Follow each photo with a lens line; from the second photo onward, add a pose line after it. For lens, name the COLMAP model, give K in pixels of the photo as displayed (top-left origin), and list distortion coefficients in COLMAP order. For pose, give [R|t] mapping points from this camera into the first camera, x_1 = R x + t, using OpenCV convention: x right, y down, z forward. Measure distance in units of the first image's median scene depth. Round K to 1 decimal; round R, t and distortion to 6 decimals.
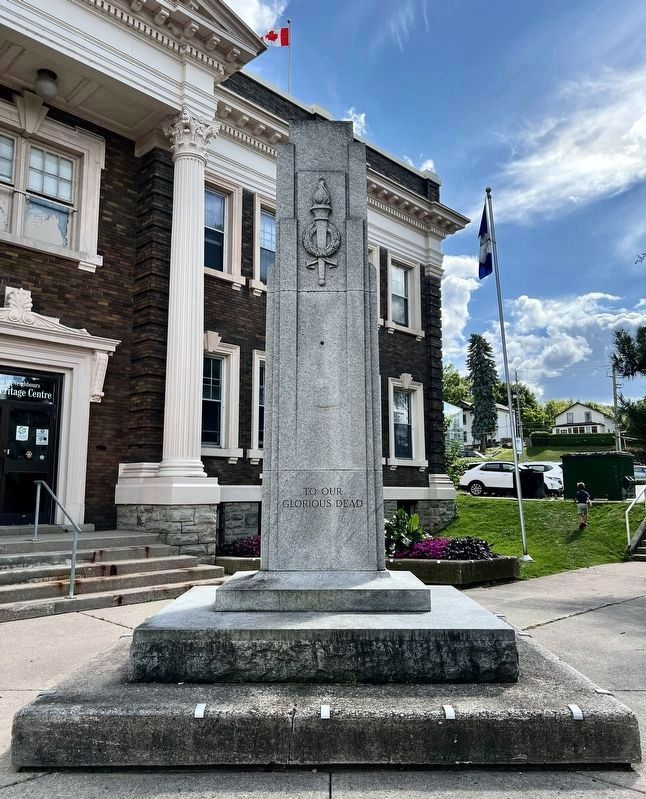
lens RADIAL K [[641.2, 0, 345.3], [0, 641.2, 380.6], [0, 0, 1]] dist [0.085570, -0.160396]
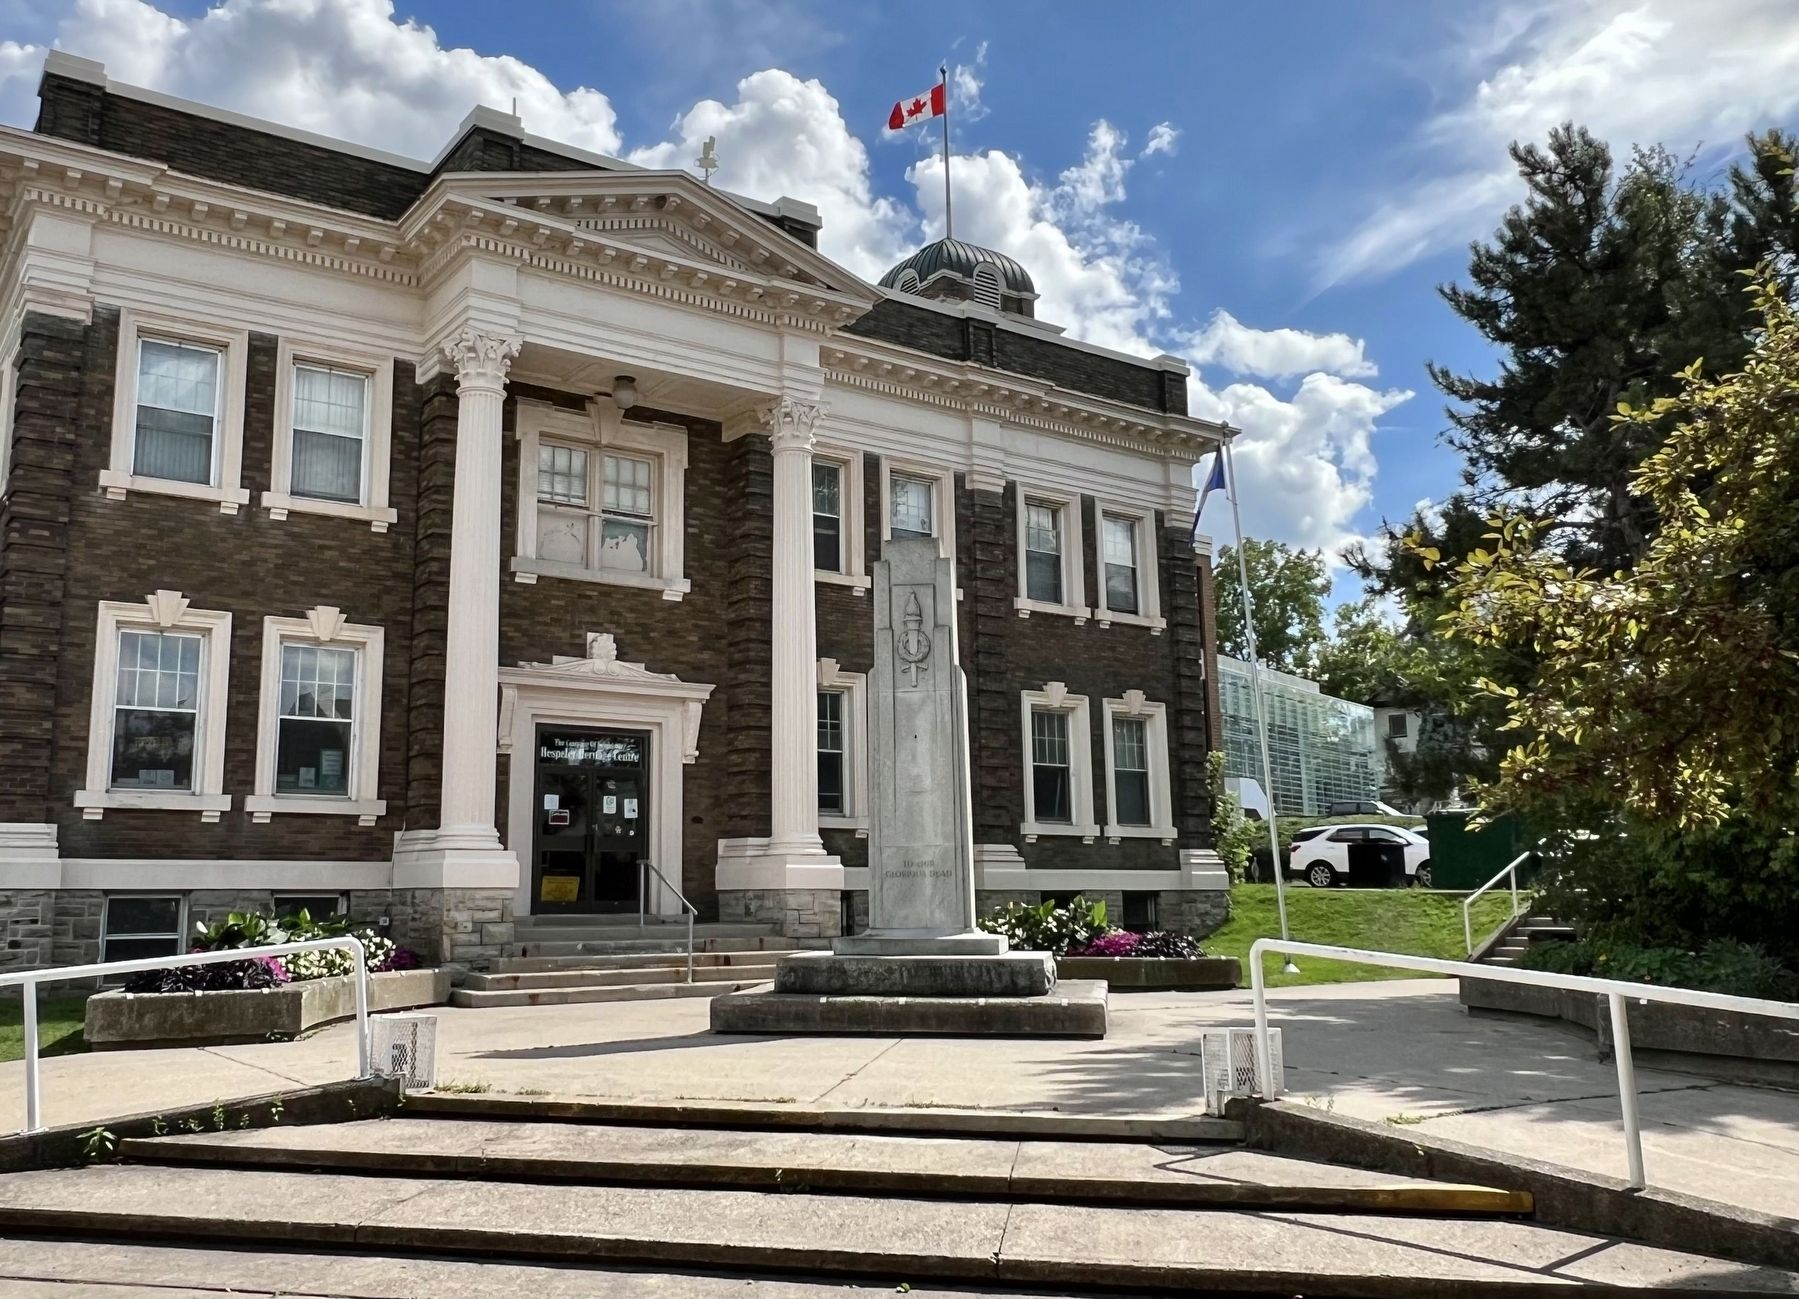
lens RADIAL K [[1548.3, 0, 899.5], [0, 1548.3, 649.5], [0, 0, 1]] dist [0.003860, -0.000111]
pose [[0.985825, -0.032553, -0.164587, 0.188780], [0.034632, 0.999352, 0.009778, -0.115436], [0.164162, -0.015339, 0.986314, -0.832318]]
